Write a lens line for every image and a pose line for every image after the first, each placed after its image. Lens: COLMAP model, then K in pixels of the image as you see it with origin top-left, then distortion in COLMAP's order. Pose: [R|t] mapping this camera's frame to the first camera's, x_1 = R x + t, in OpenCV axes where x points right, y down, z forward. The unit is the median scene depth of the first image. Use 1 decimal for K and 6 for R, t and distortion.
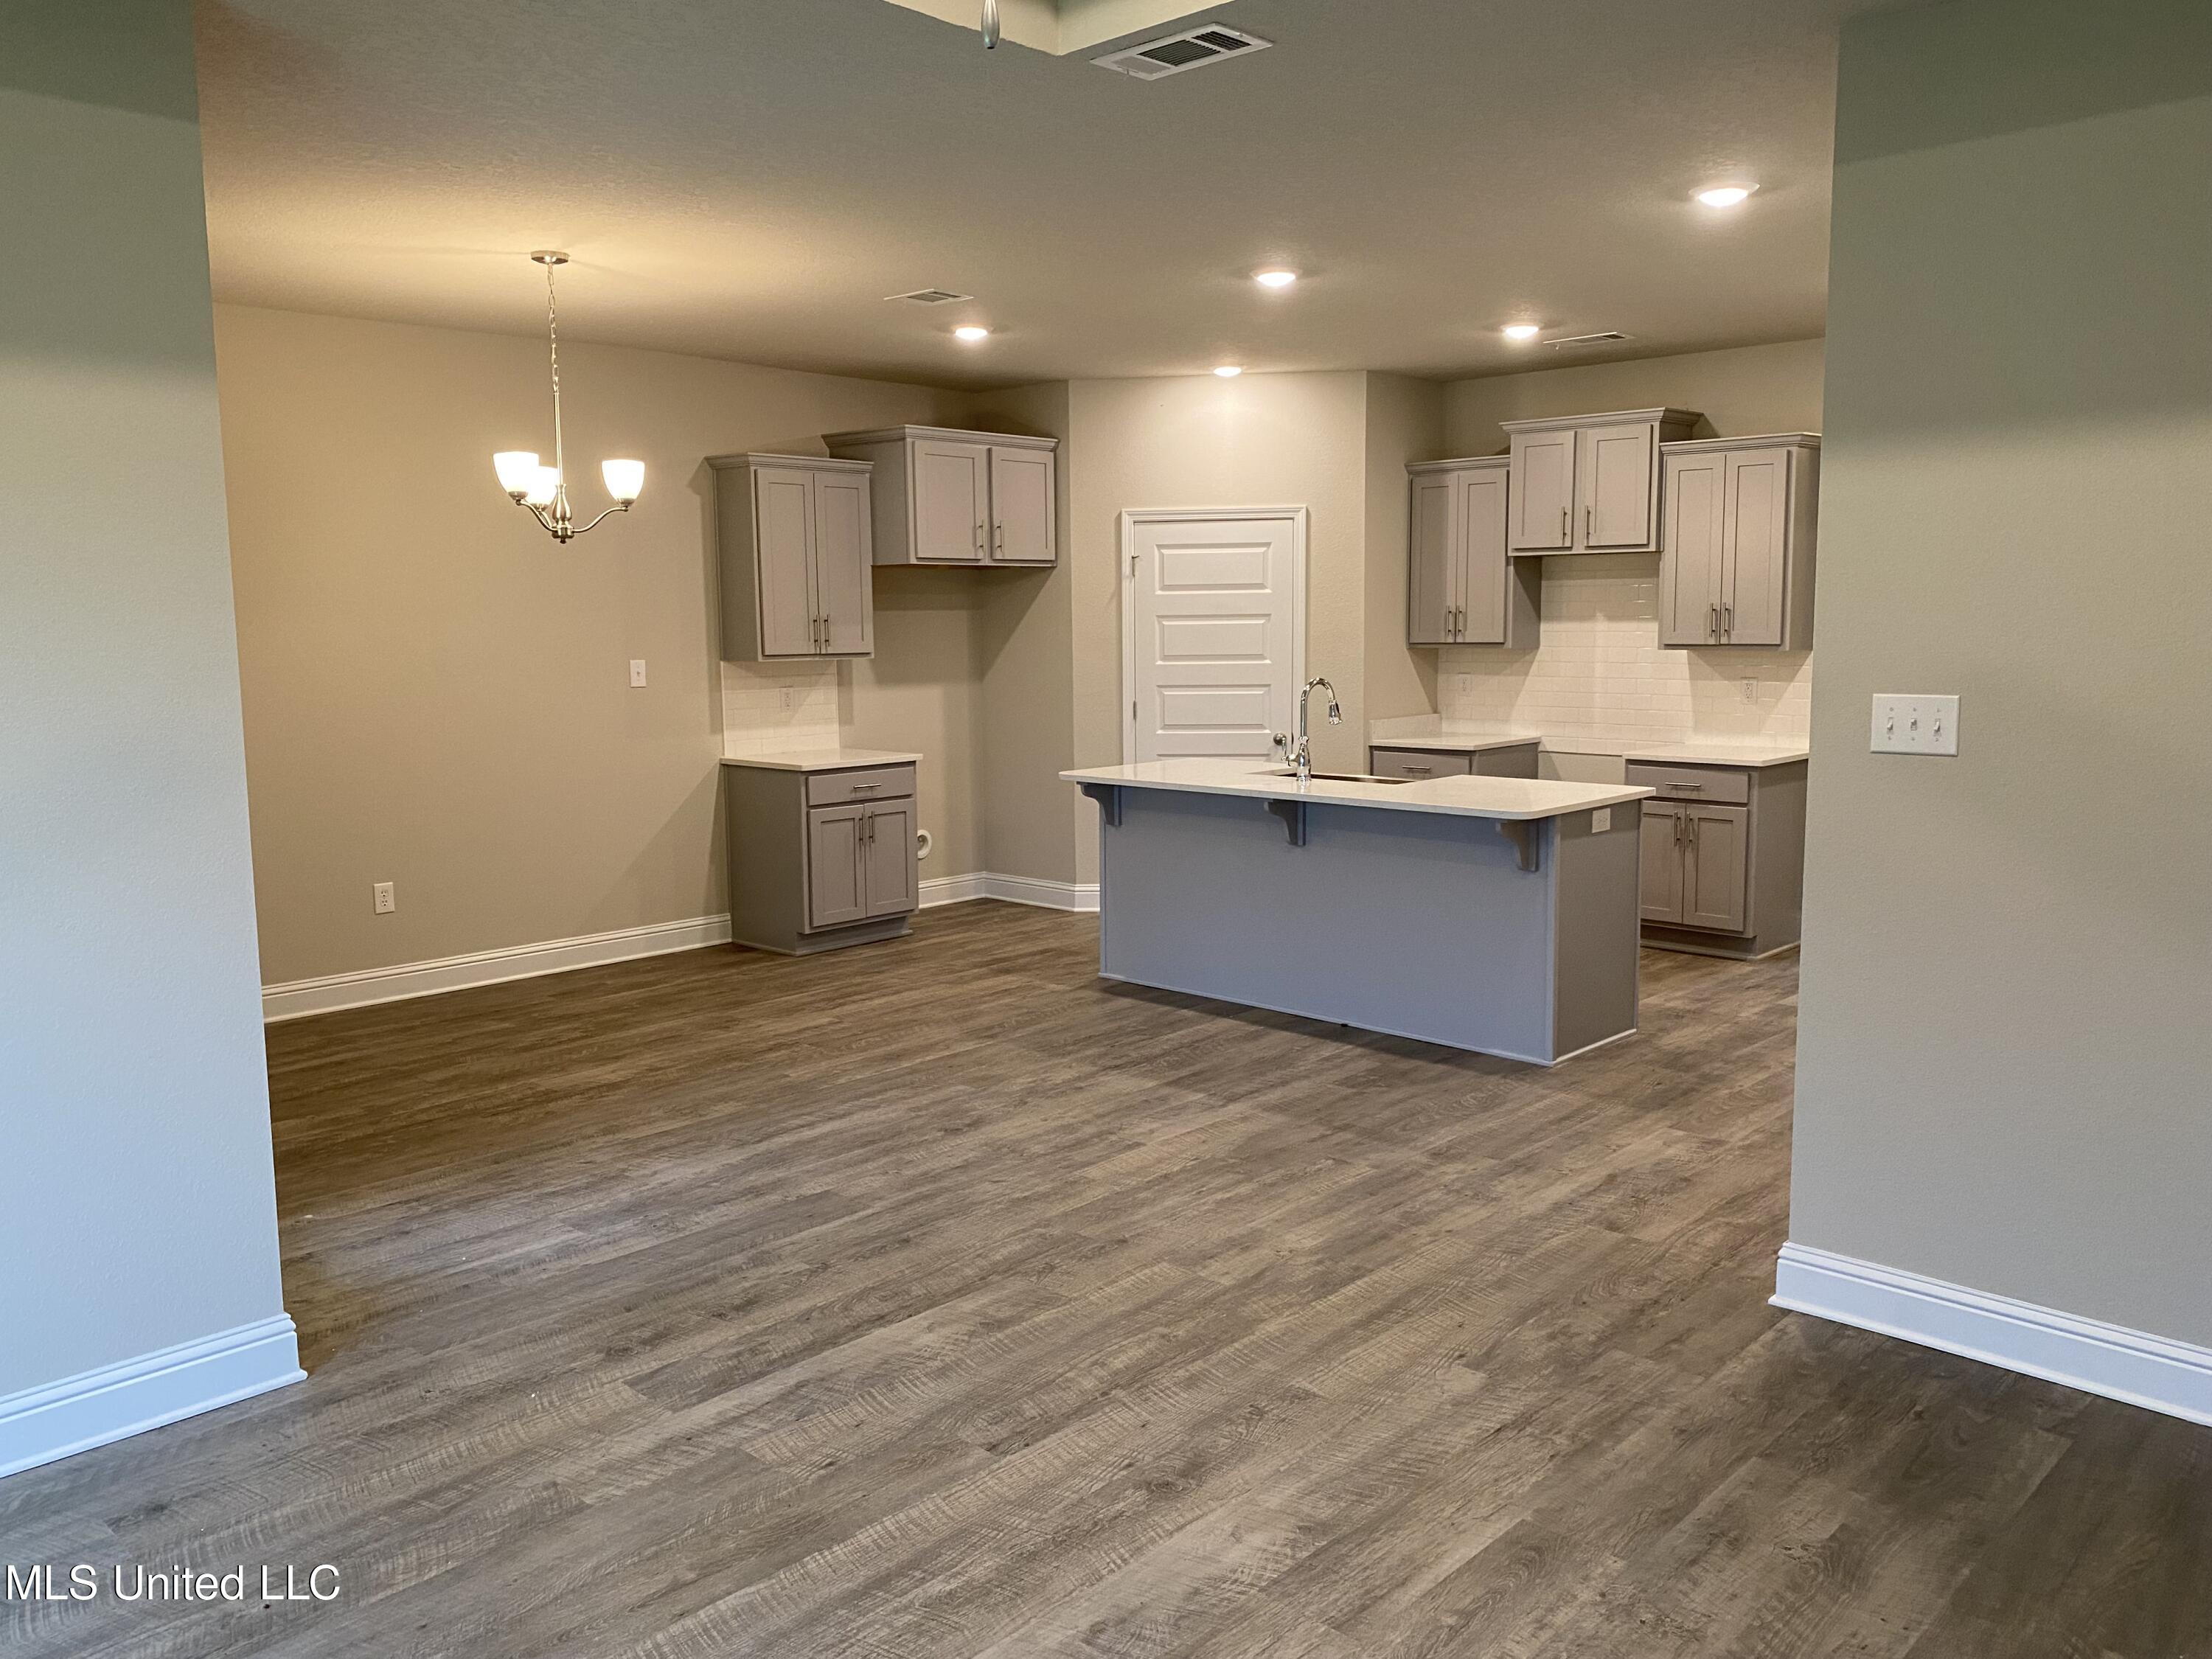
lens RADIAL K [[1659.4, 0, 1080.7], [0, 1659.4, 820.1], [0, 0, 1]] dist [0.049836, -0.053095]
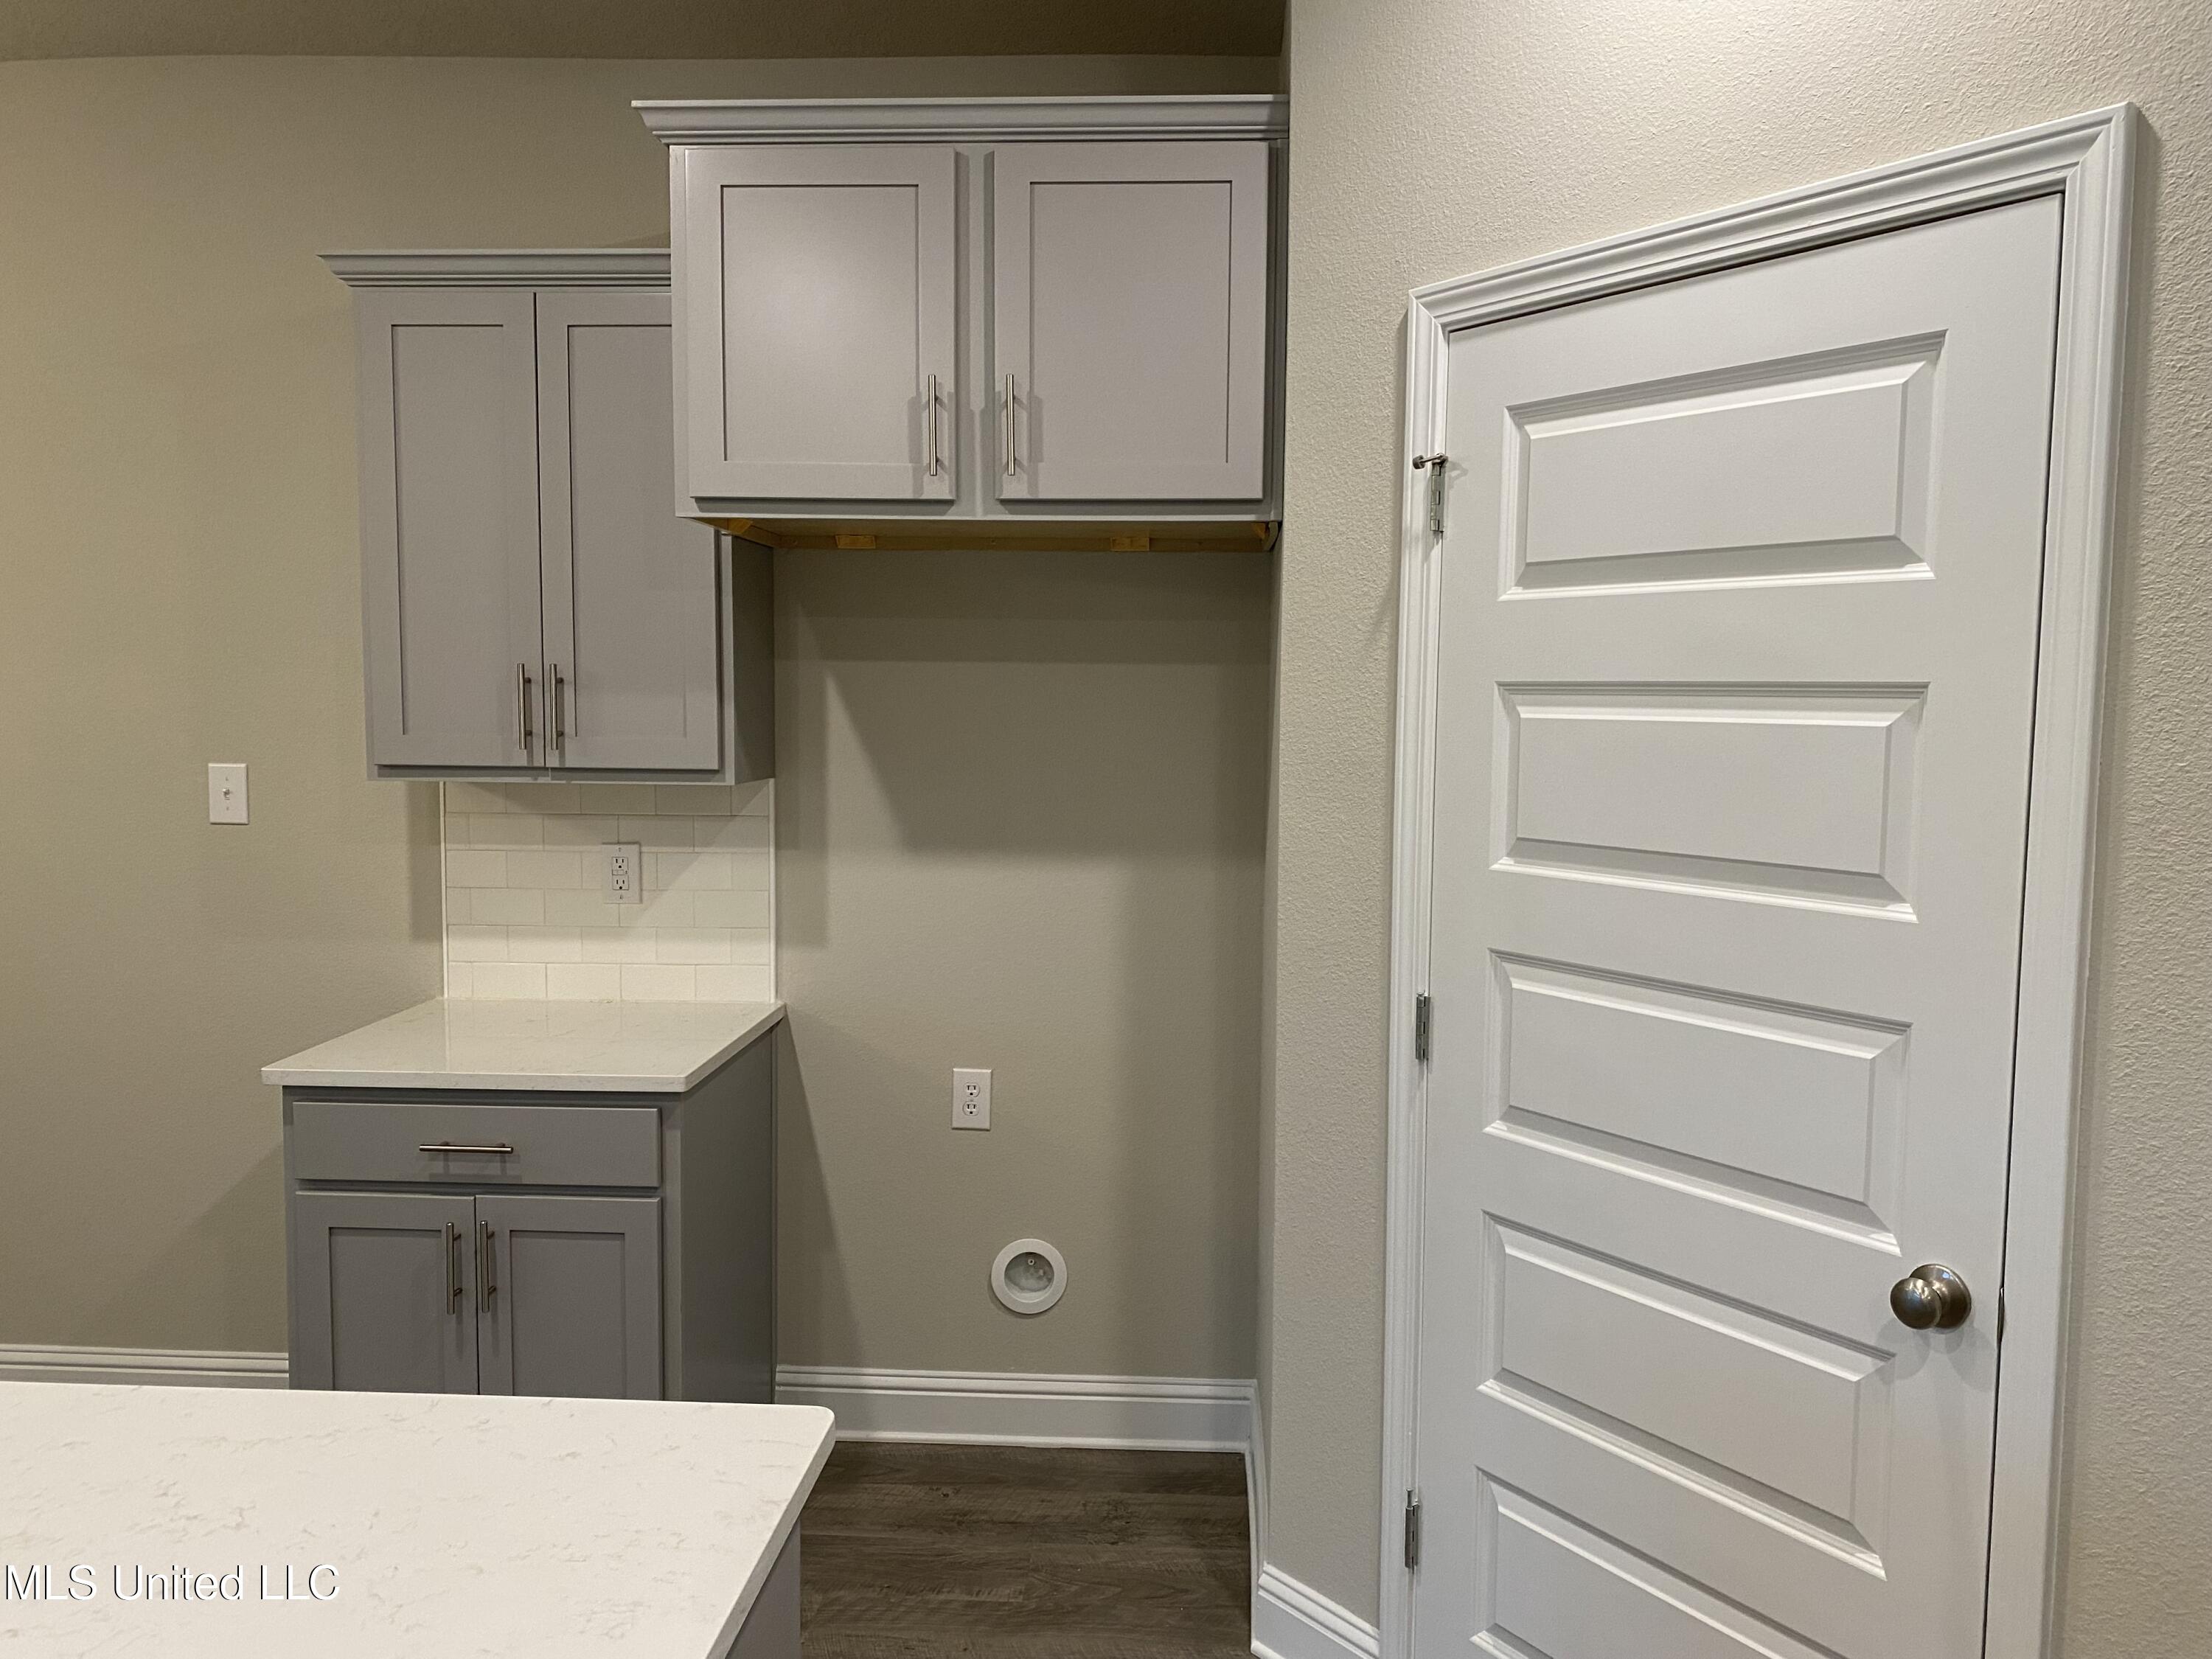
lens RADIAL K [[1682.3, 0, 1116.1], [0, 1682.3, 823.6], [0, 0, 1]] dist [0.031399, -0.035248]
pose [[0.657517, 0.077565, -0.749436, 0.237378], [-0.106414, 0.994276, 0.009544, -0.113083], [0.745887, 0.073475, 0.662008, 0.907157]]
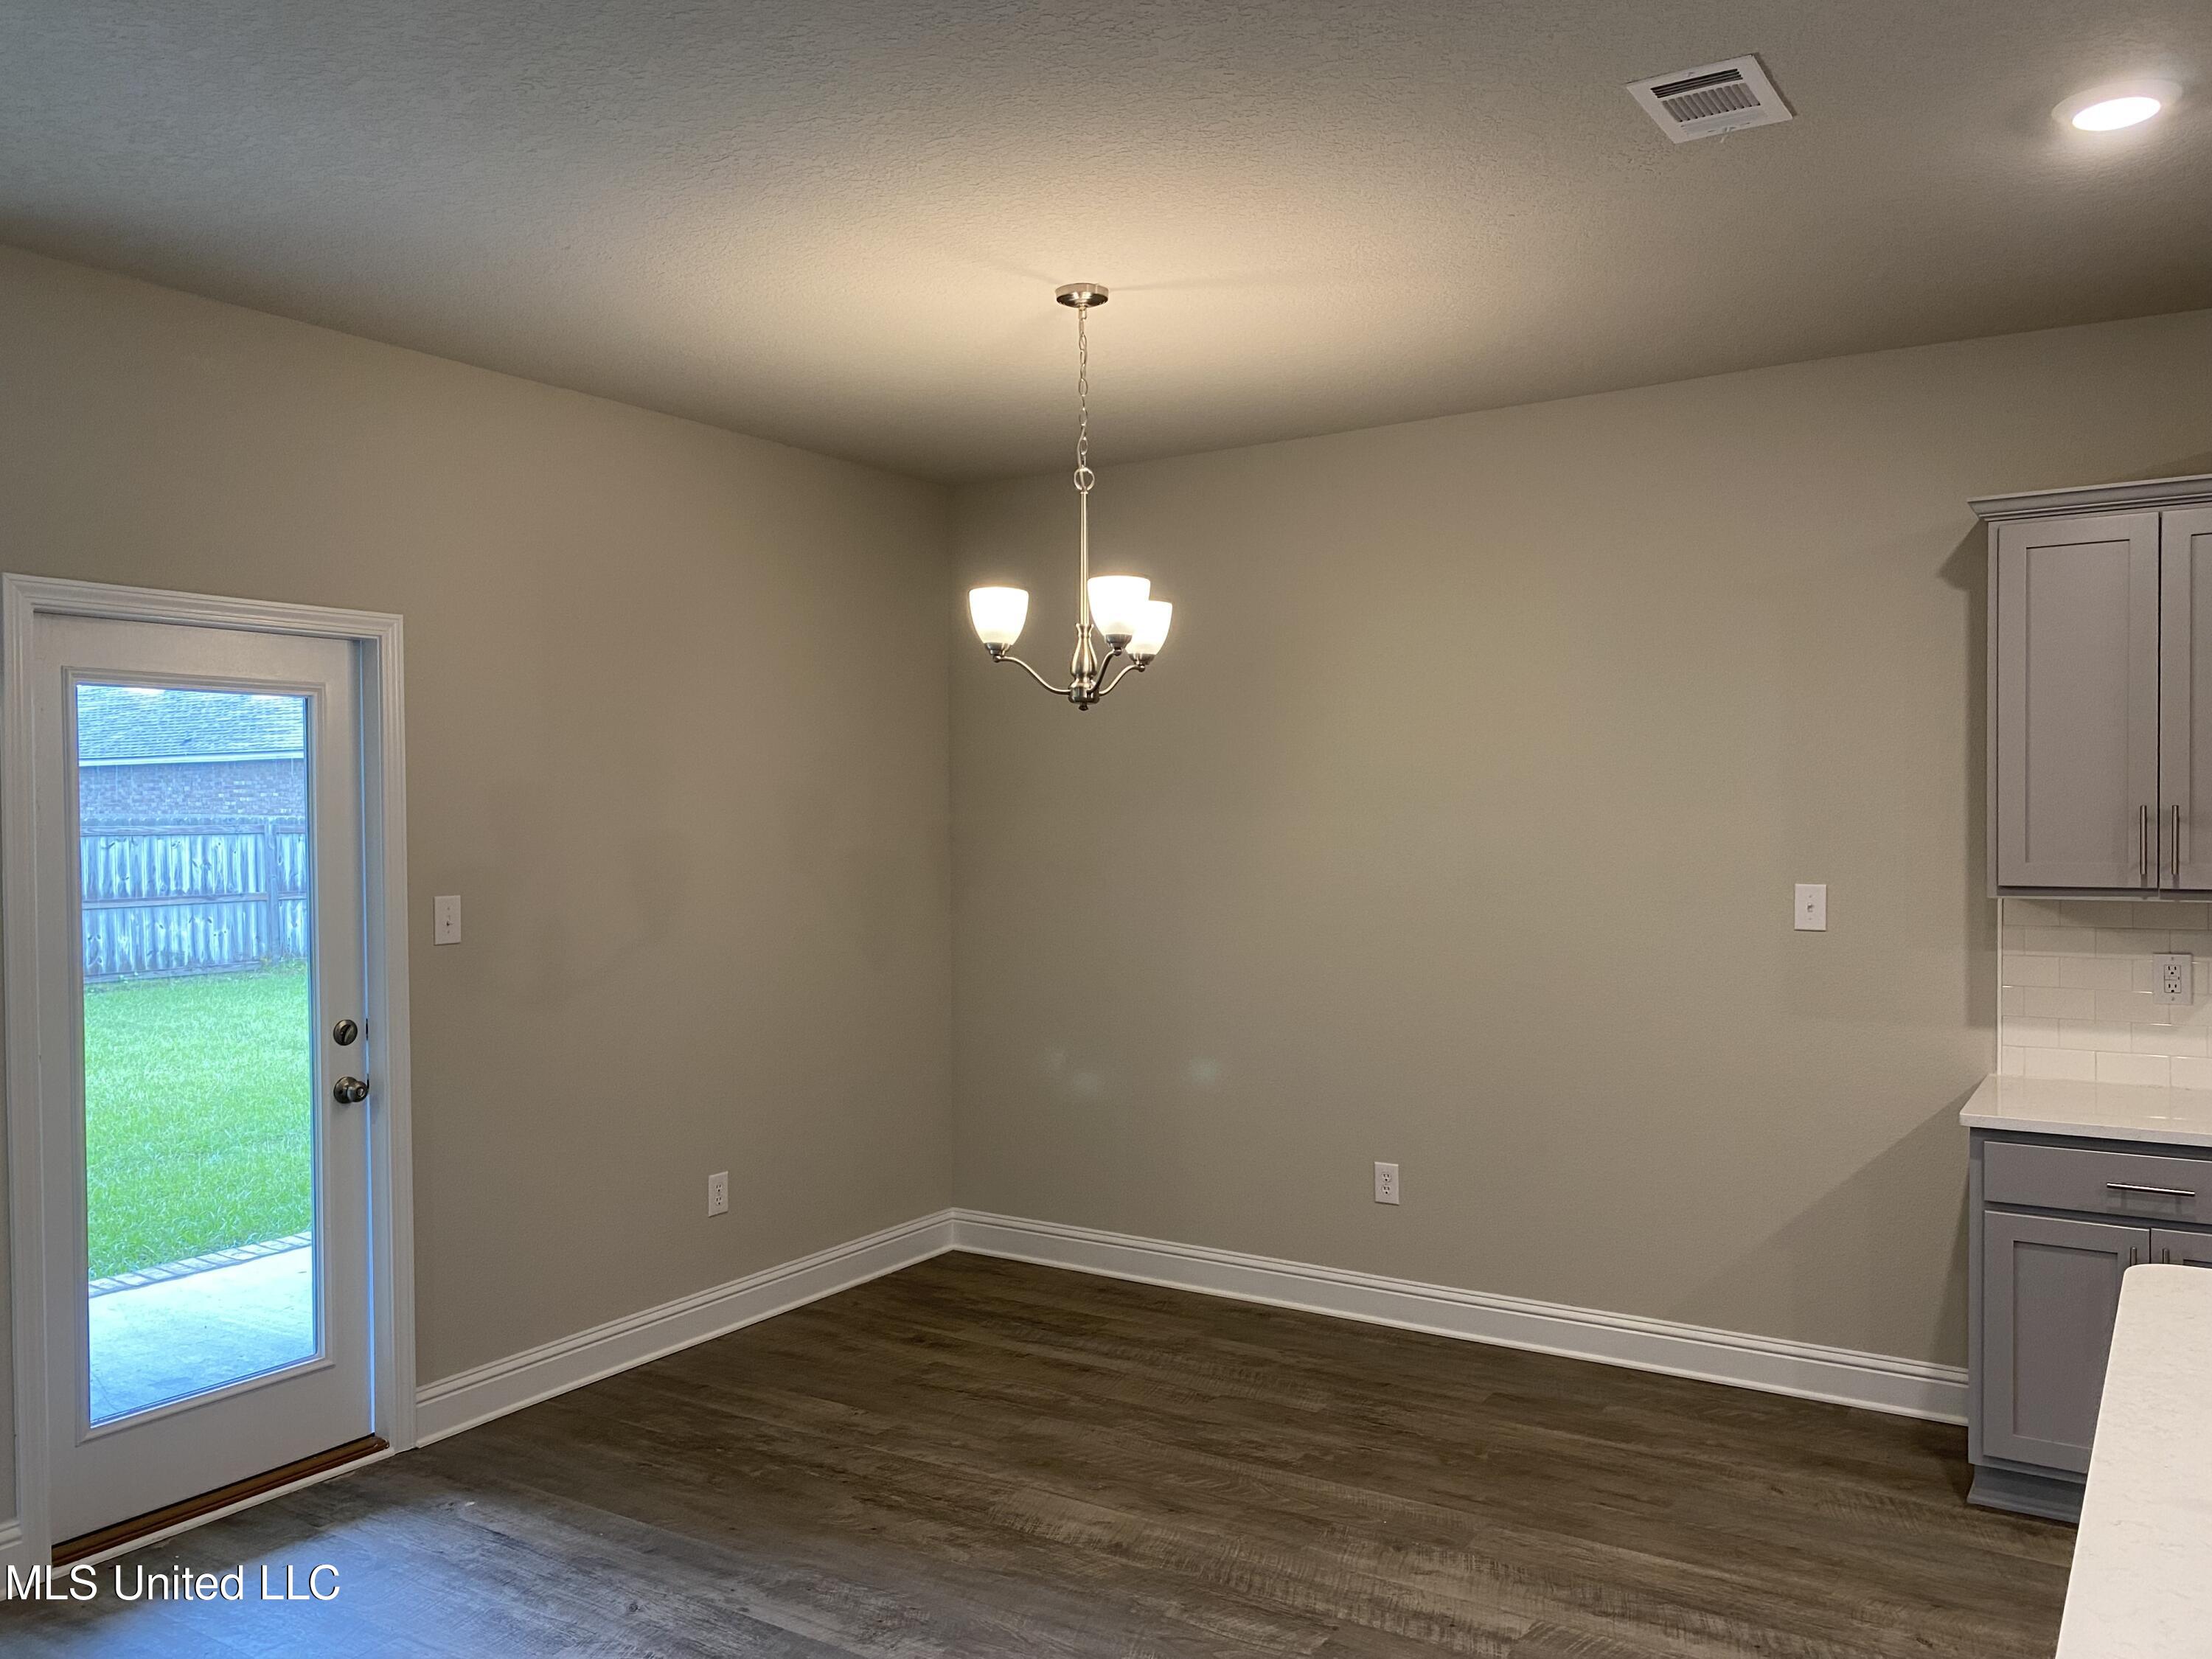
lens RADIAL K [[1682.3, 0, 1092.7], [0, 1682.3, 840.6], [0, 0, 1]] dist [0.031399, -0.035248]
pose [[0.197427, 0.027045, -0.979944, 0.272173], [-0.113883, 0.993484, 0.004475, -0.087786], [0.973680, 0.110715, 0.199220, 0.656346]]
